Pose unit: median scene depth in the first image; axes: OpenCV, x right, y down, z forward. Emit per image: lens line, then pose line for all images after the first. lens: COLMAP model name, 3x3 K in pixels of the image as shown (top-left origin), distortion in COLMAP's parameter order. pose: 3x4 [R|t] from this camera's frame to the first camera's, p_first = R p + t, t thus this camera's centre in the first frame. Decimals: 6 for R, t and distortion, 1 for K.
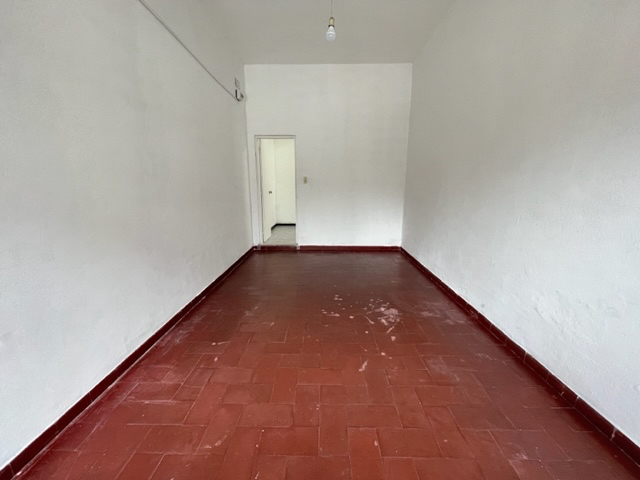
lens RADIAL K [[258.2, 0, 320.6], [0, 258.2, 240.1], [0, 0, 1]] dist [-0.002412, -0.000092]
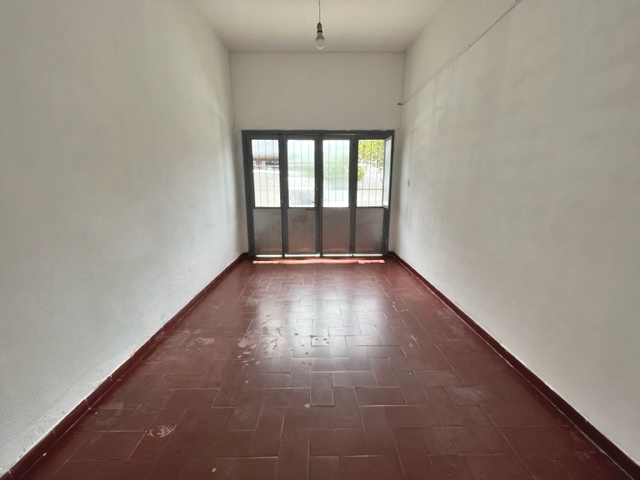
lens RADIAL K [[258.2, 0, 319.8], [0, 258.2, 239.0], [0, 0, 1]] dist [-0.002412, -0.000092]
pose [[-0.999585, 0.010100, -0.026980, 0.057090], [-0.002008, 0.909826, 0.414984, -0.407484], [0.028738, 0.414866, -0.909428, 1.735108]]
